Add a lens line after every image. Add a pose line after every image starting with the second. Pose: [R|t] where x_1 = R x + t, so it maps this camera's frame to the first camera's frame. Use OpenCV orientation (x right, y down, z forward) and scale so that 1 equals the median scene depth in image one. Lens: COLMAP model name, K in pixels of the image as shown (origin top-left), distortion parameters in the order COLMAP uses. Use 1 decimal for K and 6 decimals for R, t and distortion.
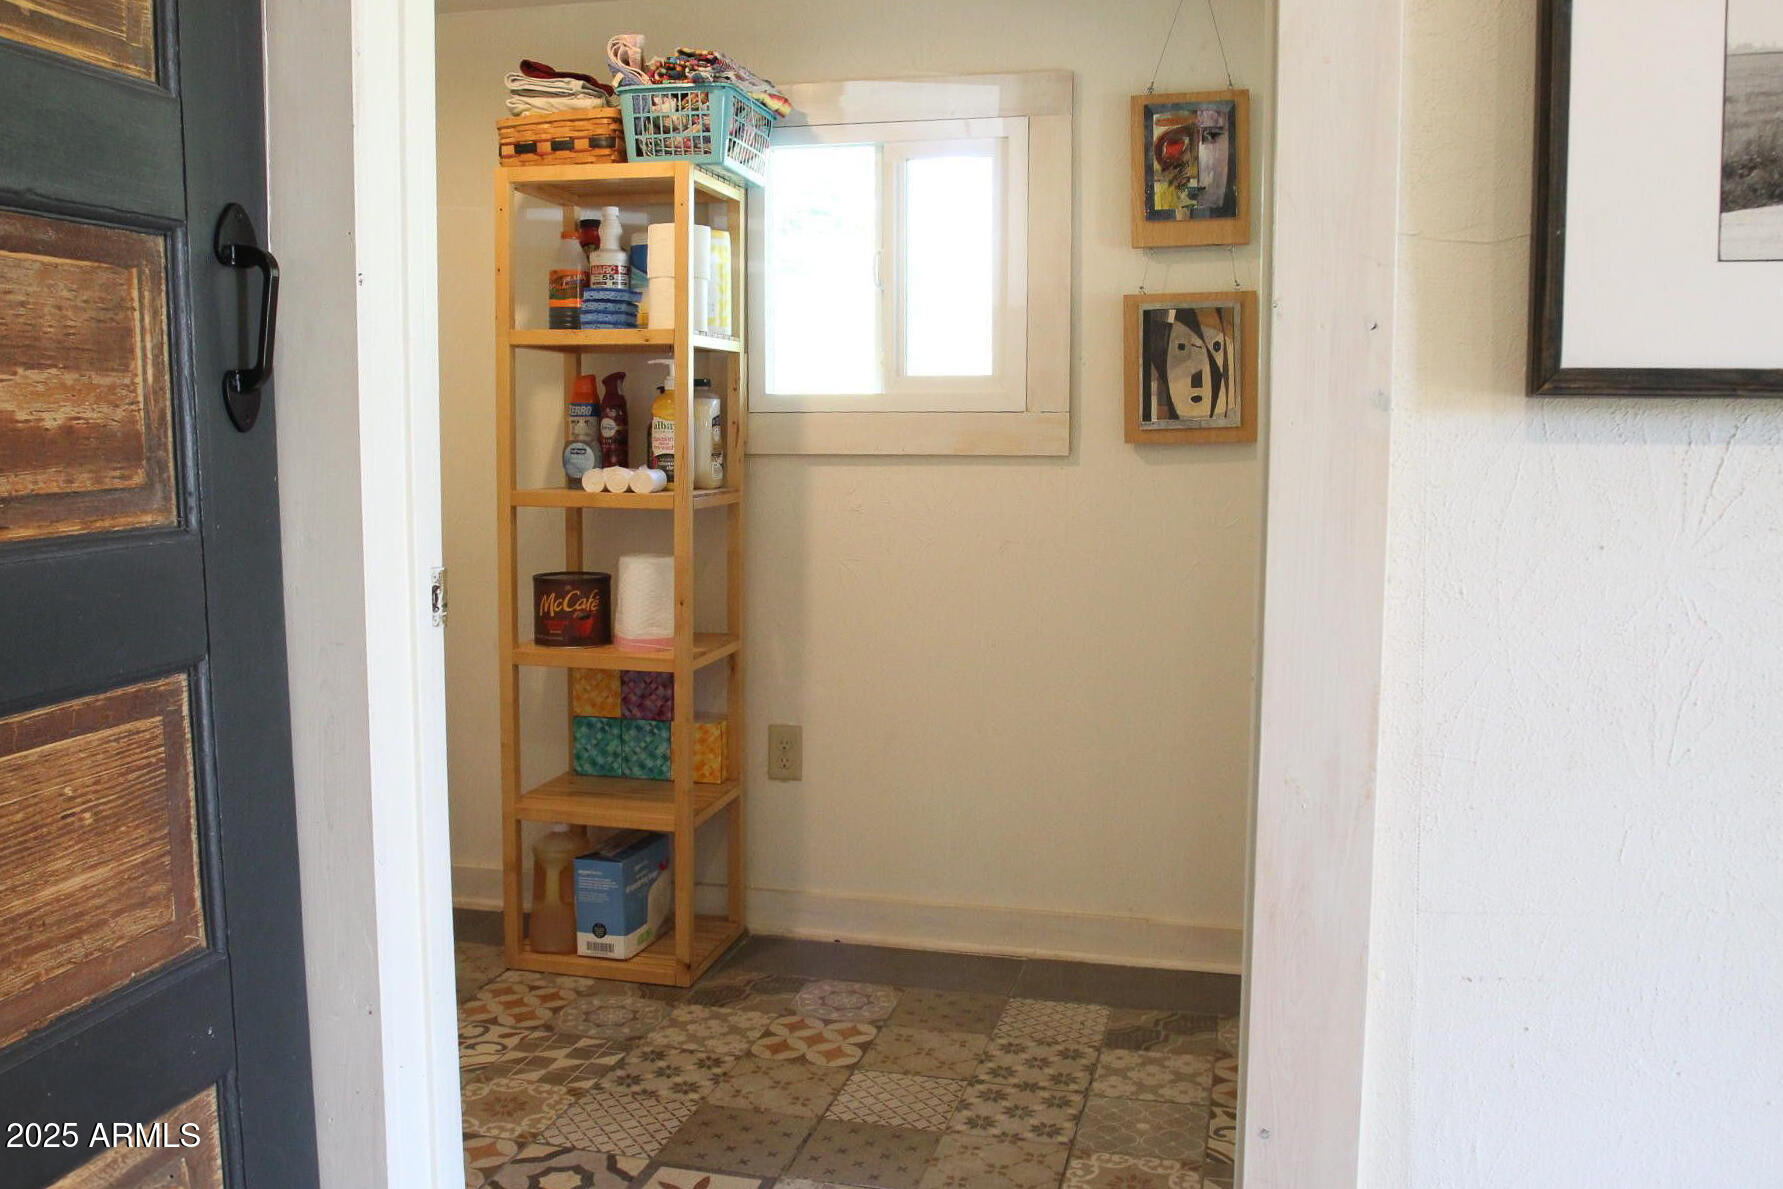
lens RADIAL K [[1444.9, 0, 897.2], [0, 1444.9, 590.2], [0, 0, 1]] dist [-0.125259, 0.004532]
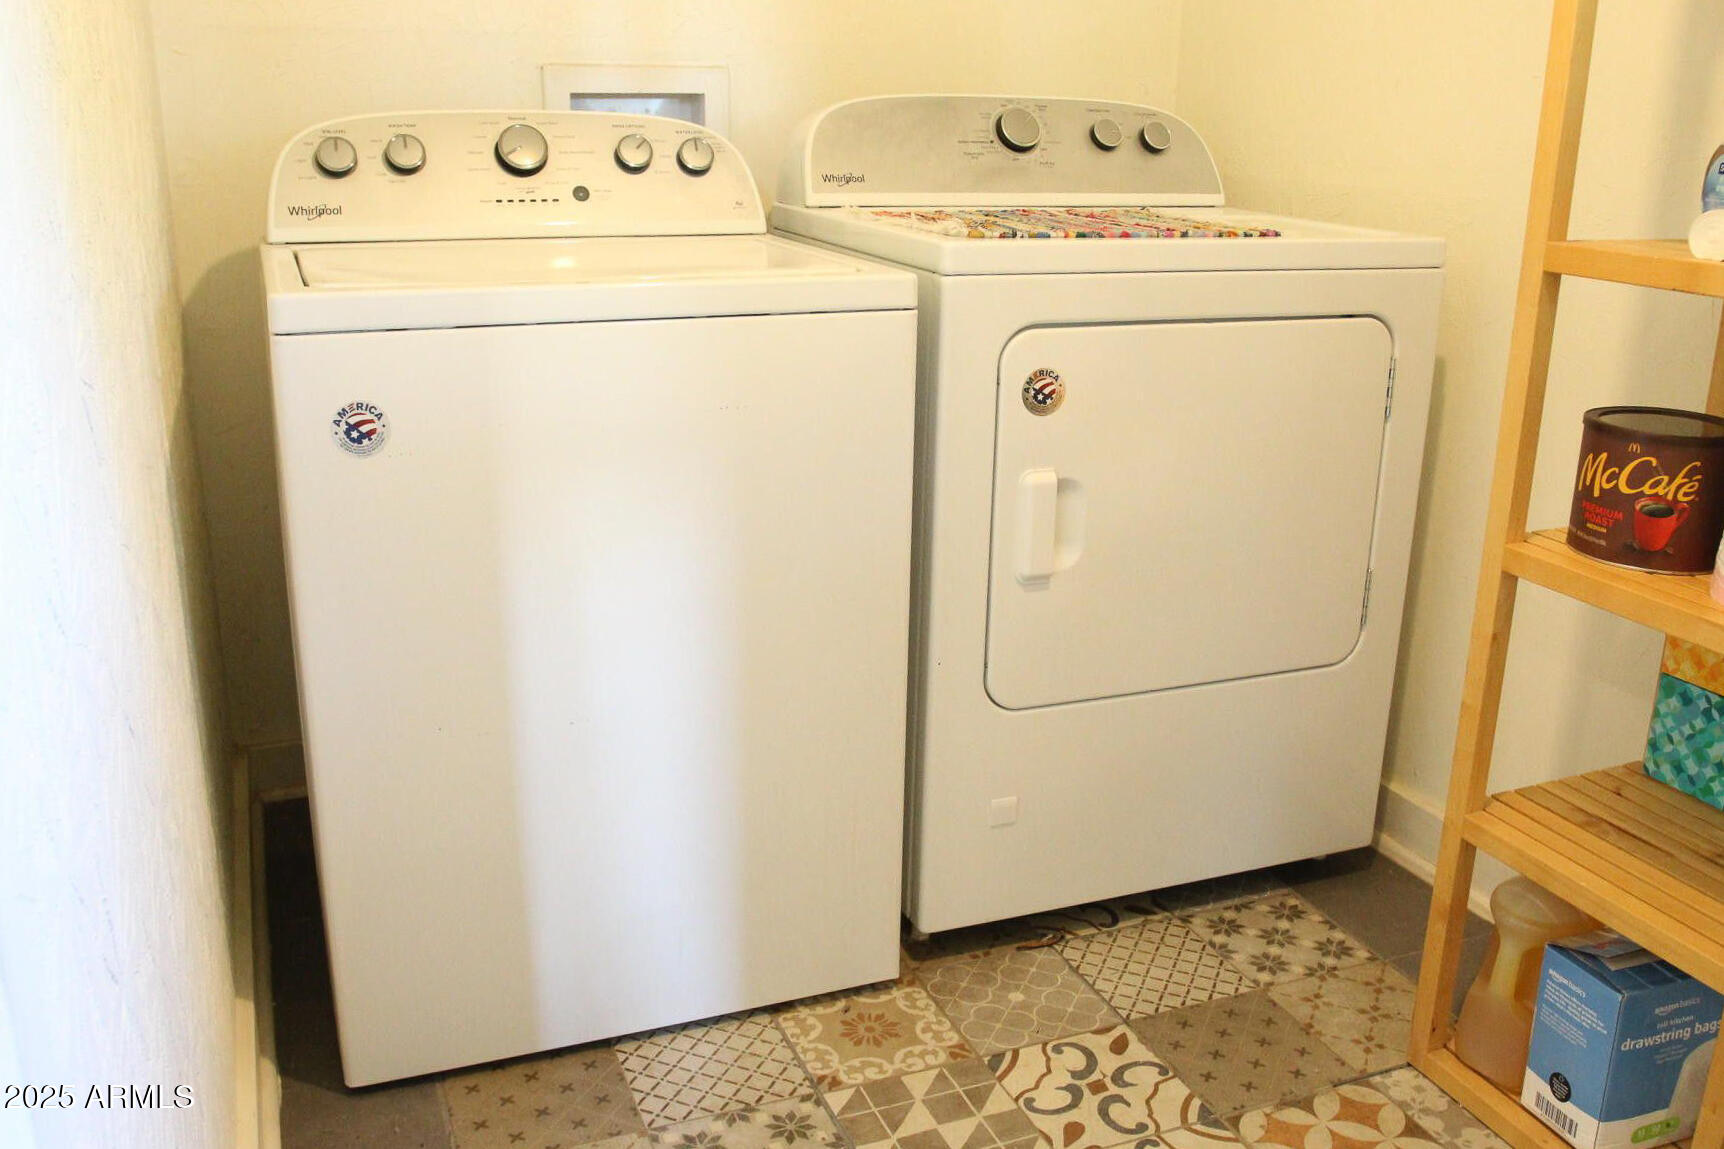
lens RADIAL K [[1502.4, 0, 864.5], [0, 1502.4, 568.3], [0, 0, 1]] dist [-0.046258, -0.001936]
pose [[0.588237, 0.238841, -0.772614, 0.021029], [-0.099621, 0.969516, 0.223863, -0.050554], [0.802529, -0.054716, 0.594098, 0.485083]]
